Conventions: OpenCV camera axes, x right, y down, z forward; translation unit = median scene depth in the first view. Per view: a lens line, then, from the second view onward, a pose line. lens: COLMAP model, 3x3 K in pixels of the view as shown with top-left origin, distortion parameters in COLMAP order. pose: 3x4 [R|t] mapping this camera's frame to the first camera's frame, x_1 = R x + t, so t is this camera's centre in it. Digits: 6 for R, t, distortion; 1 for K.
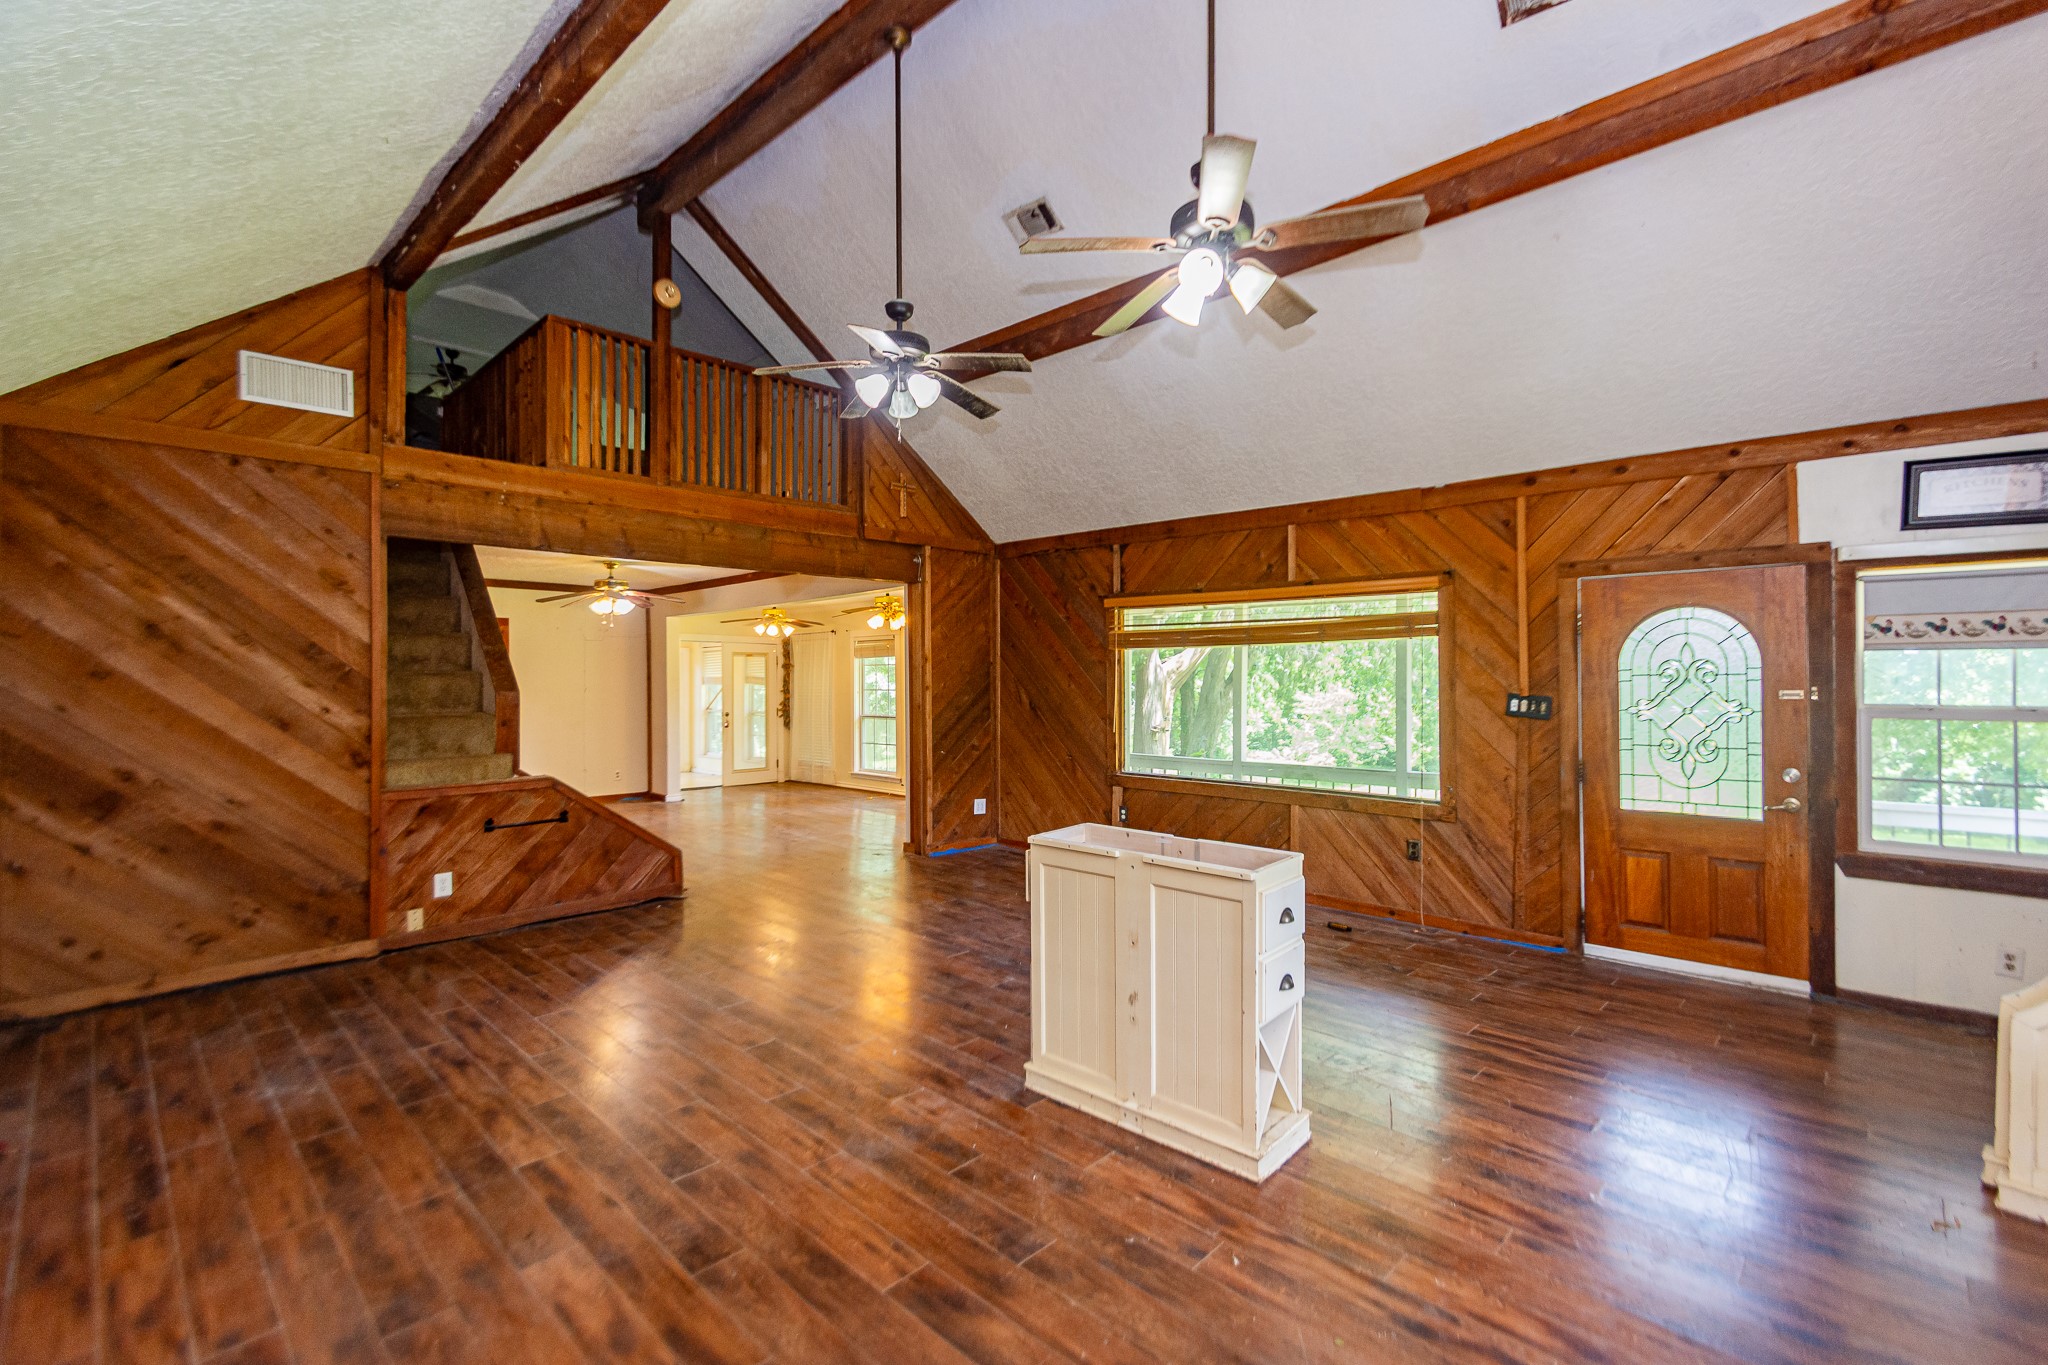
lens RADIAL K [[920.8, 0, 1027.7], [0, 920.8, 673.8], [0, 0, 1]] dist [0.007217, -0.006432]
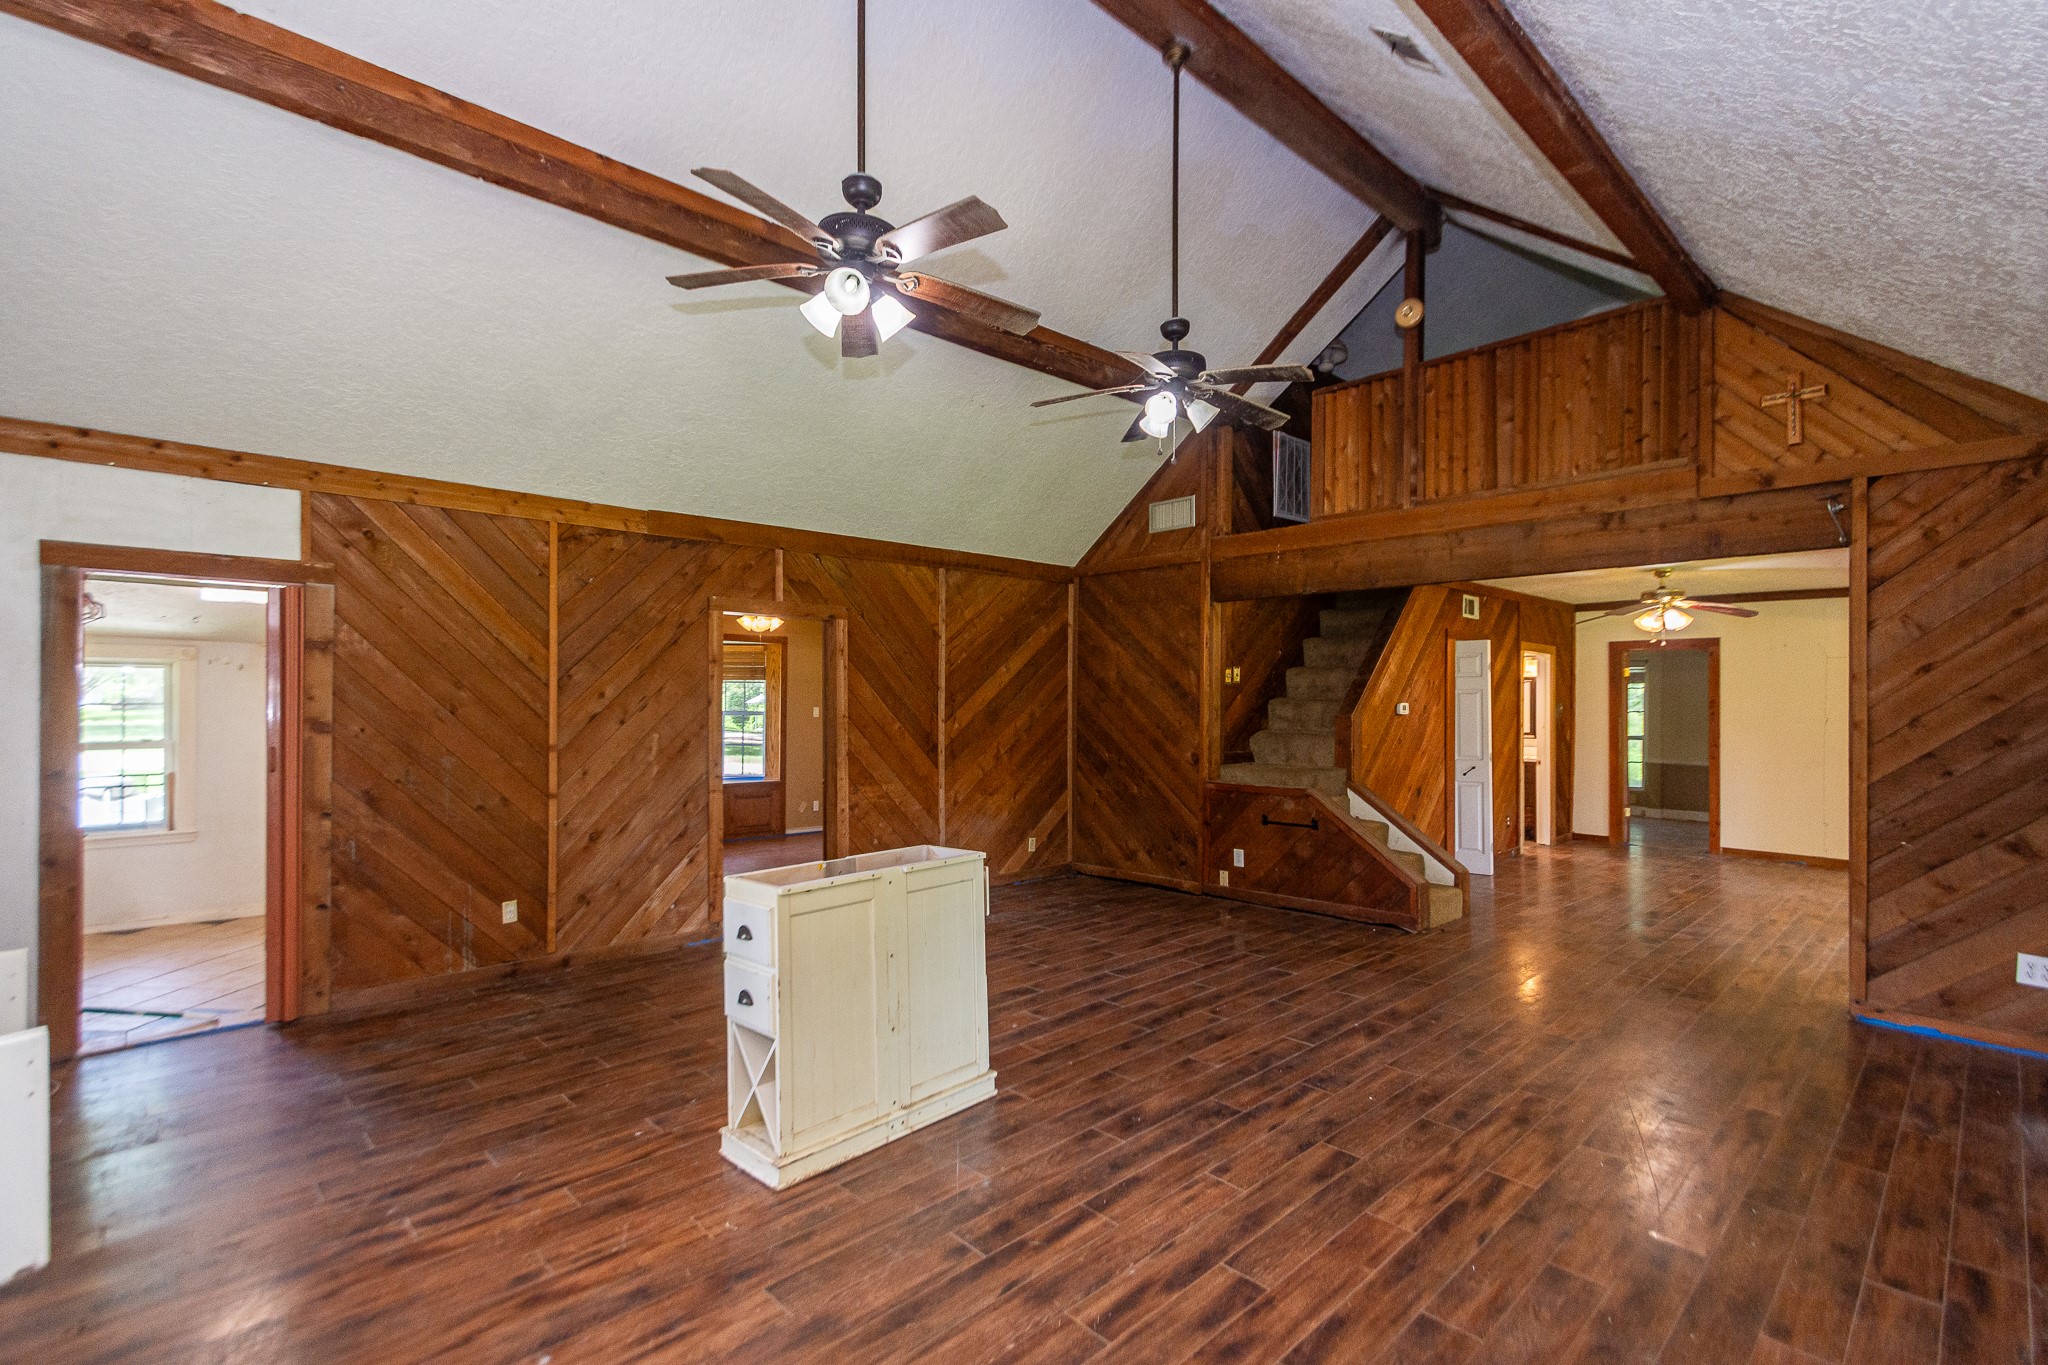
lens RADIAL K [[920.8, 0, 1029.6], [0, 920.8, 710.7], [0, 0, 1]] dist [0.007217, -0.006432]
pose [[-0.036715, 0.010931, -0.999266, 0.778150], [-0.000531, 0.999940, 0.010958, -0.000157], [0.999326, 0.000933, -0.036707, 0.813540]]
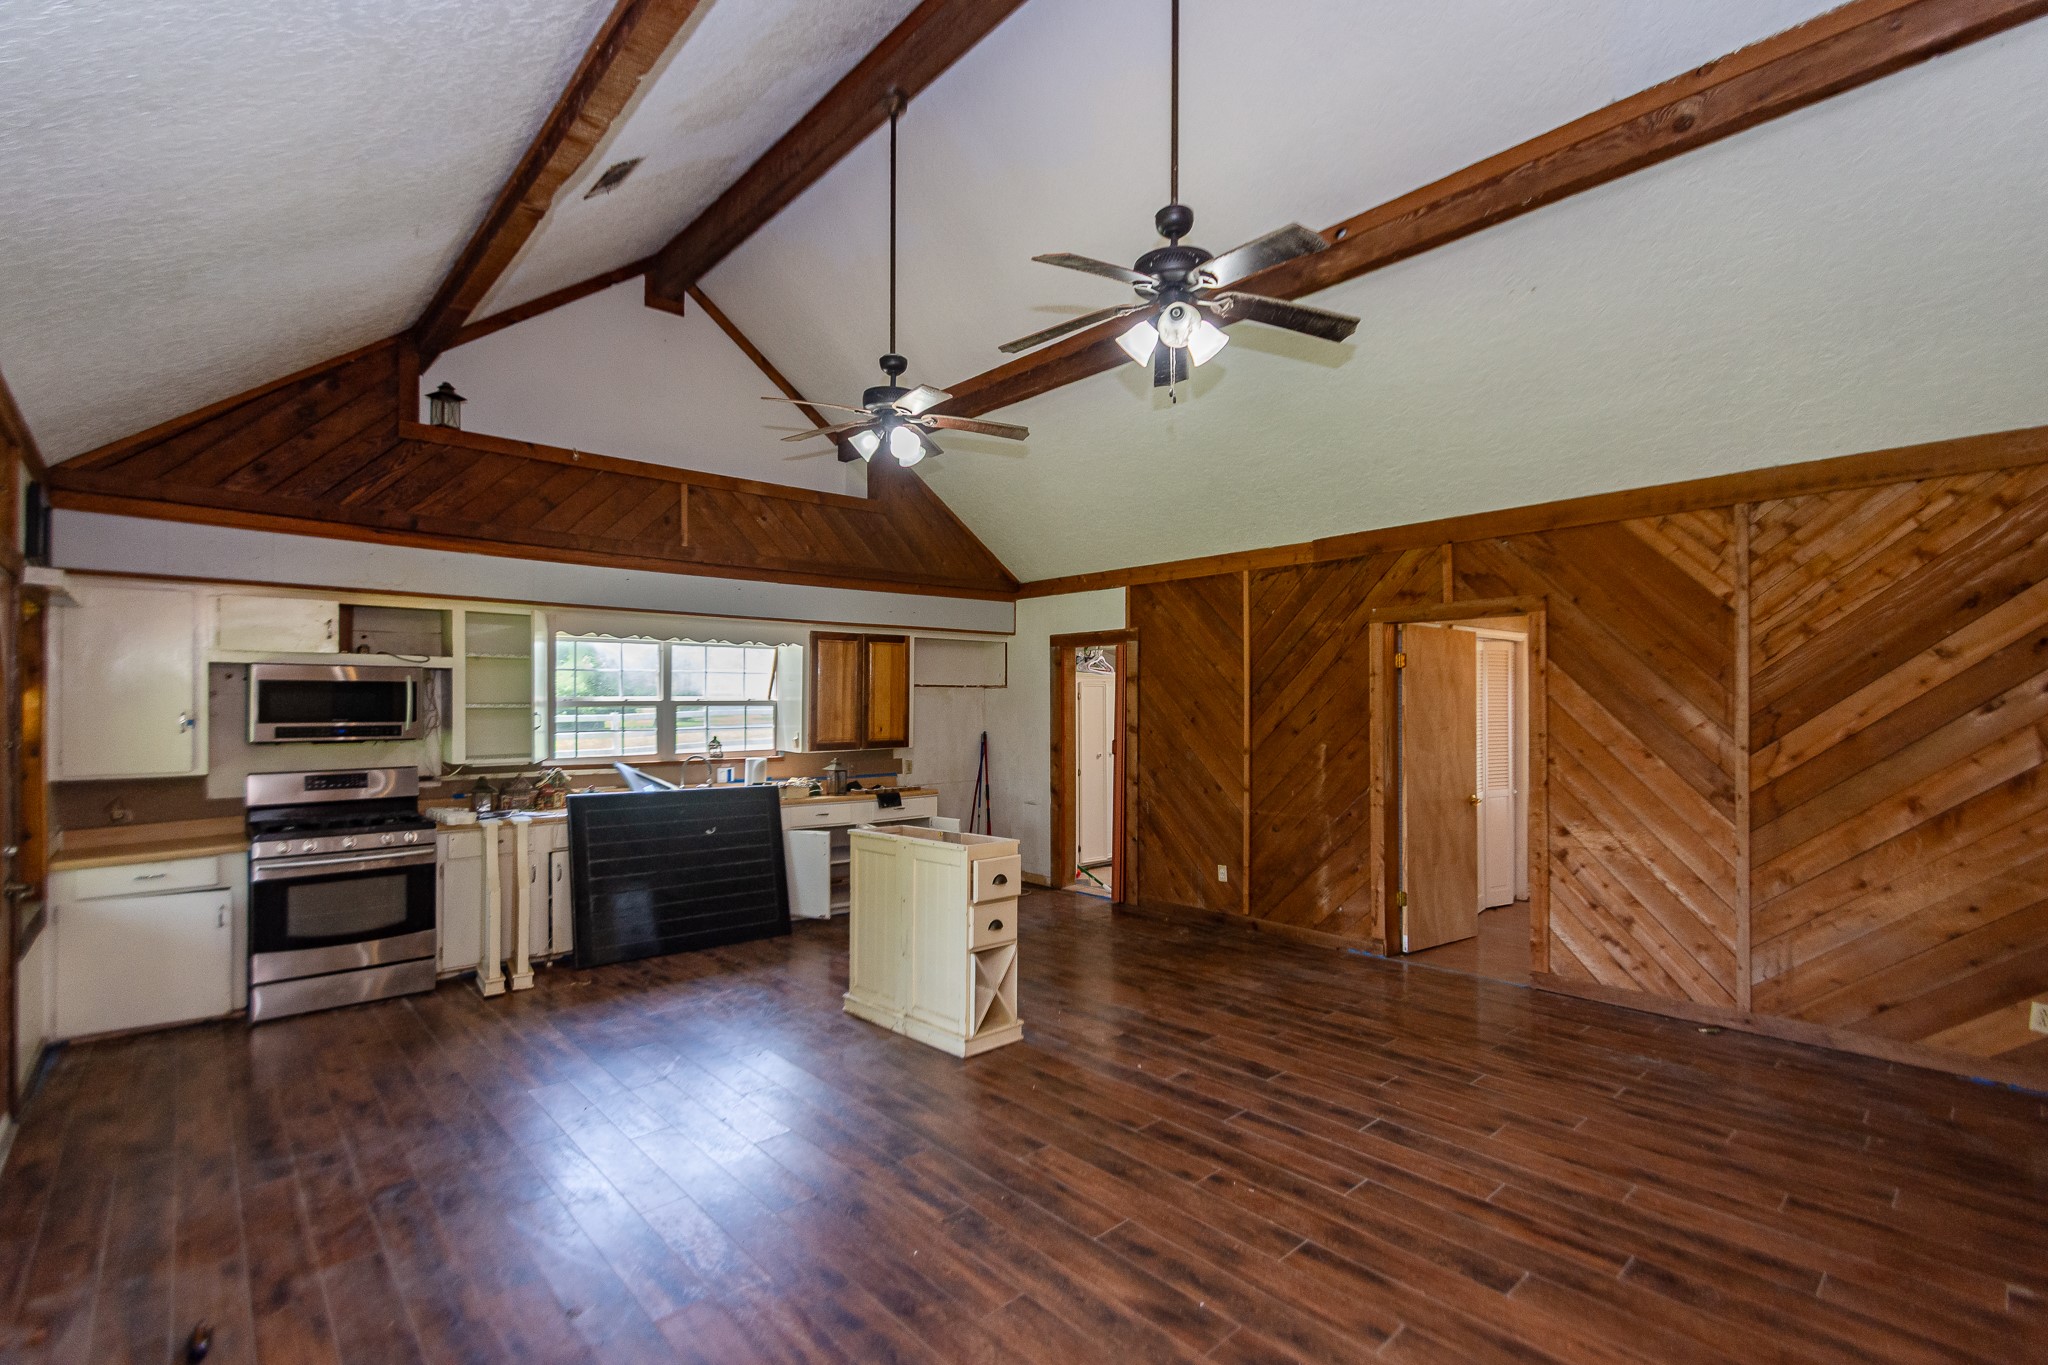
lens RADIAL K [[920.8, 0, 1019.5], [0, 920.8, 693.0], [0, 0, 1]] dist [0.007217, -0.006432]
pose [[-0.997683, 0.003474, 0.067943, -0.060718], [0.002189, 0.999818, -0.018978, -0.003524], [-0.067997, -0.018785, -0.997509, 1.602384]]
